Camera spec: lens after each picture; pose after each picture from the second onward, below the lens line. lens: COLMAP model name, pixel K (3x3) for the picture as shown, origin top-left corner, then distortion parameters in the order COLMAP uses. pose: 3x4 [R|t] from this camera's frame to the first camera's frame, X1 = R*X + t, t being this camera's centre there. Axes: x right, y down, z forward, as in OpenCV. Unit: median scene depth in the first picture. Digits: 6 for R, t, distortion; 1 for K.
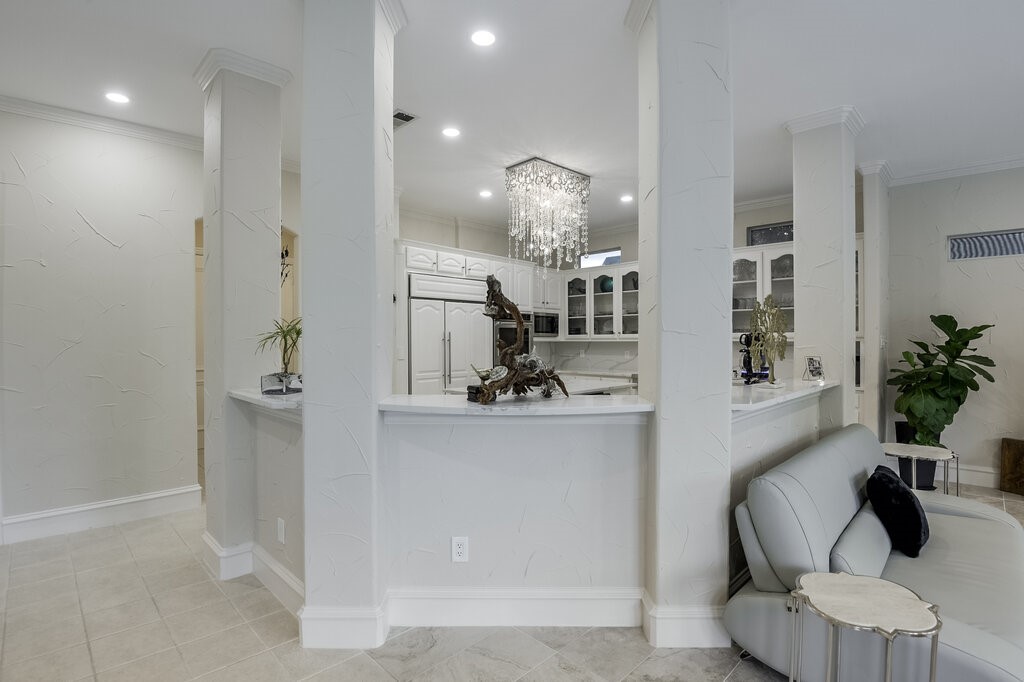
lens RADIAL K [[497.1, 0, 512.4], [0, 497.1, 341.6], [0, 0, 1]] dist [-0.035166, -0.002495]
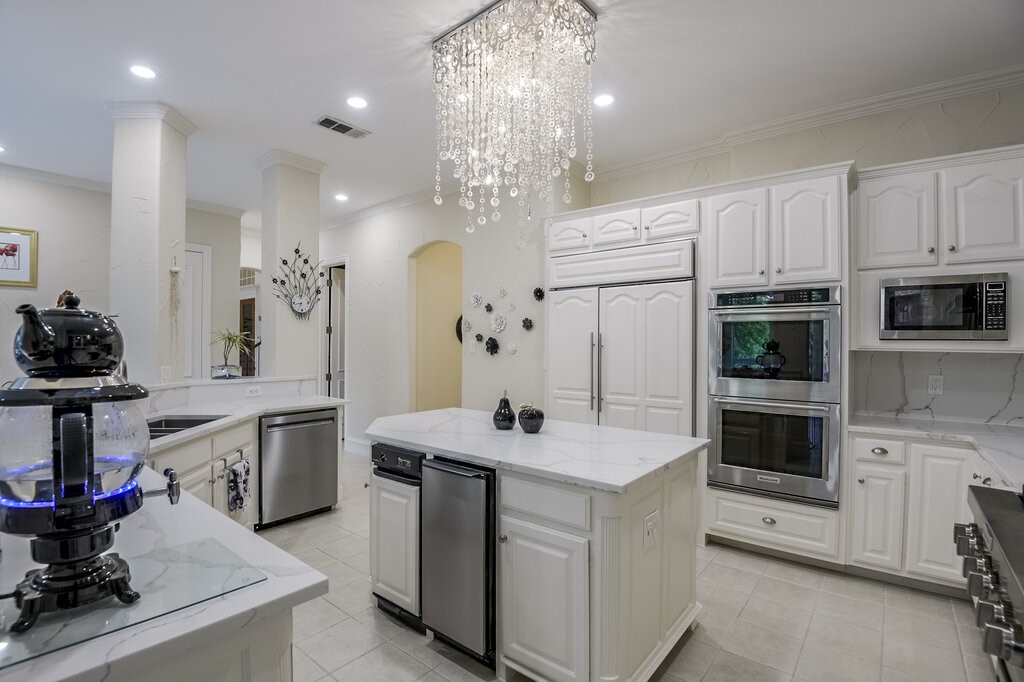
lens RADIAL K [[482.9, 0, 511.3], [0, 482.9, 341.3], [0, 0, 1]] dist [-0.004375, -0.000367]
pose [[0.089922, 0.003977, -0.995941, 0.504980], [-0.006448, 0.999973, 0.003410, -0.010254], [0.995928, 0.006115, 0.089945, 0.822058]]
